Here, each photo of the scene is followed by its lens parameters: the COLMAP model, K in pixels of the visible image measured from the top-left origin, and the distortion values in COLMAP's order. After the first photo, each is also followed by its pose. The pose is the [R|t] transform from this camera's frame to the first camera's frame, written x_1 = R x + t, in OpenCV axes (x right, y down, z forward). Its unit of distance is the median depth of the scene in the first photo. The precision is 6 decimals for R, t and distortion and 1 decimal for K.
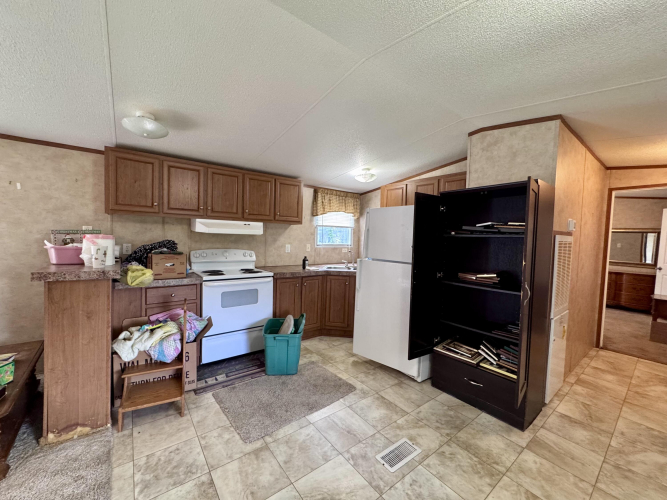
lens RADIAL K [[265.5, 0, 332.2], [0, 265.5, 248.5], [0, 0, 1]] dist [-0.002917, 0.000376]
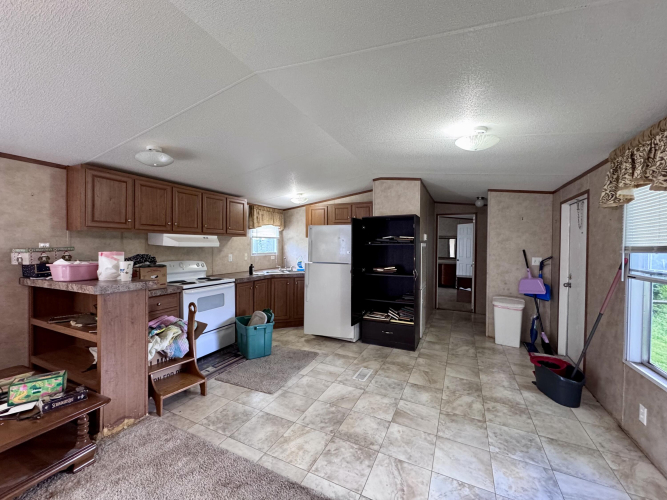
lens RADIAL K [[265.5, 0, 330.1], [0, 265.5, 249.0], [0, 0, 1]] dist [-0.002917, 0.000376]
pose [[0.896870, -0.030762, 0.441223, -0.449916], [0.040991, 0.999066, -0.013667, -0.009346], [-0.440391, 0.030344, 0.897293, -0.310796]]
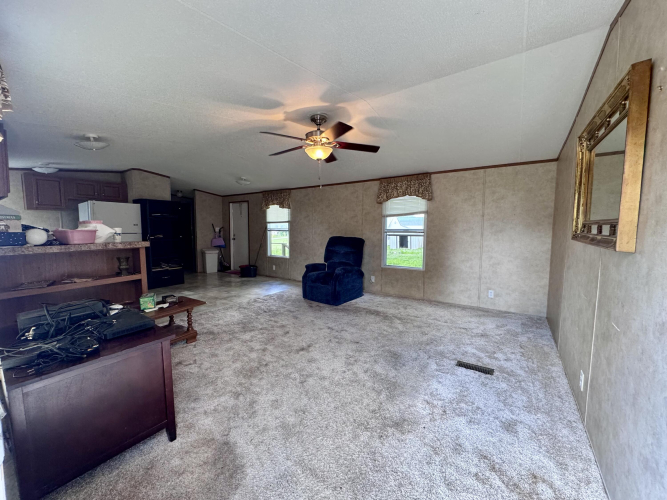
lens RADIAL K [[265.5, 0, 335.9], [0, 265.5, 247.8], [0, 0, 1]] dist [-0.002917, 0.000376]
pose [[-0.312358, -0.106071, 0.944024, -2.076332], [0.026980, 0.992355, 0.120428, -0.032074], [-0.949581, 0.063087, -0.307108, 0.192565]]
